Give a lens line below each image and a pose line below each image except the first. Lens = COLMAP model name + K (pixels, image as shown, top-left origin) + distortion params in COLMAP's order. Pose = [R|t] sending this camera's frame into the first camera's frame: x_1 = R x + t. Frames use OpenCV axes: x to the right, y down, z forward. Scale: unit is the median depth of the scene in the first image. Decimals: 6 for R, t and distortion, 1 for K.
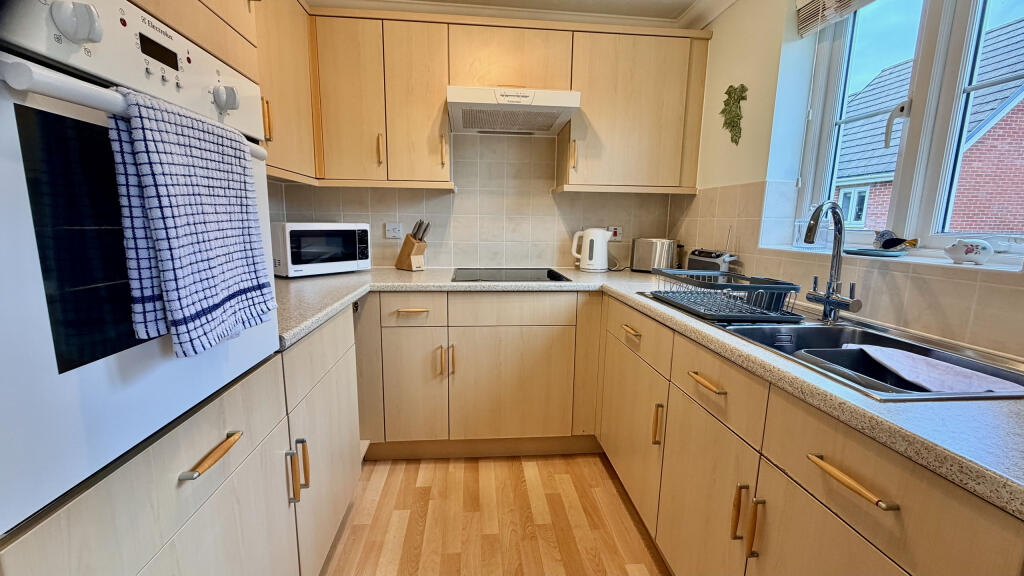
lens RADIAL K [[413.2, 0, 497.7], [0, 413.2, 286.3], [0, 0, 1]] dist [0.001221, 0.000016]
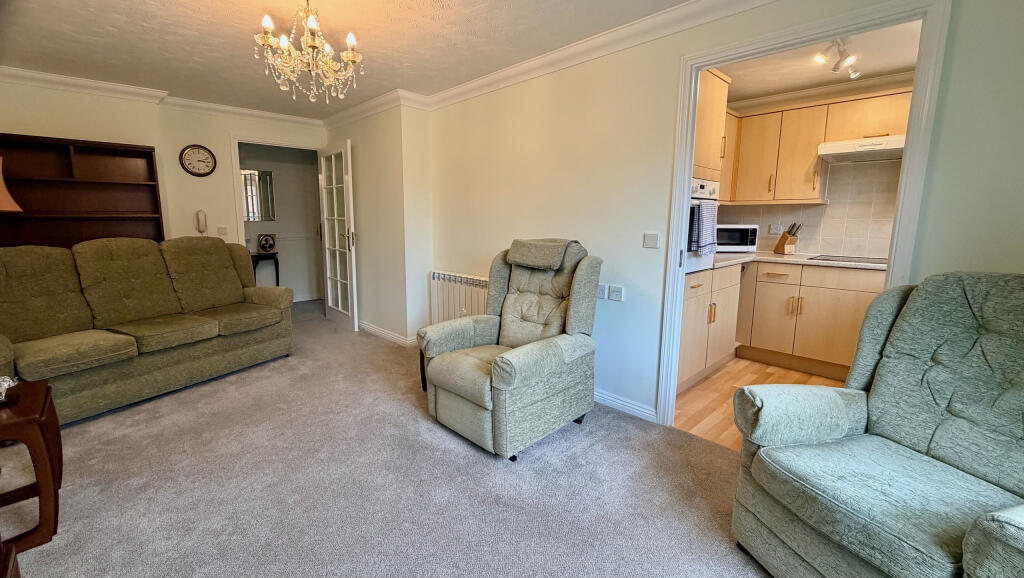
lens RADIAL K [[413.2, 0, 497.7], [0, 413.2, 287.3], [0, 0, 1]] dist [0.001221, 0.000016]
pose [[0.634874, 0.115859, -0.763879, 0.368745], [-0.113448, 0.991955, 0.056163, 0.141962], [0.764241, 0.051004, 0.642911, -0.992338]]
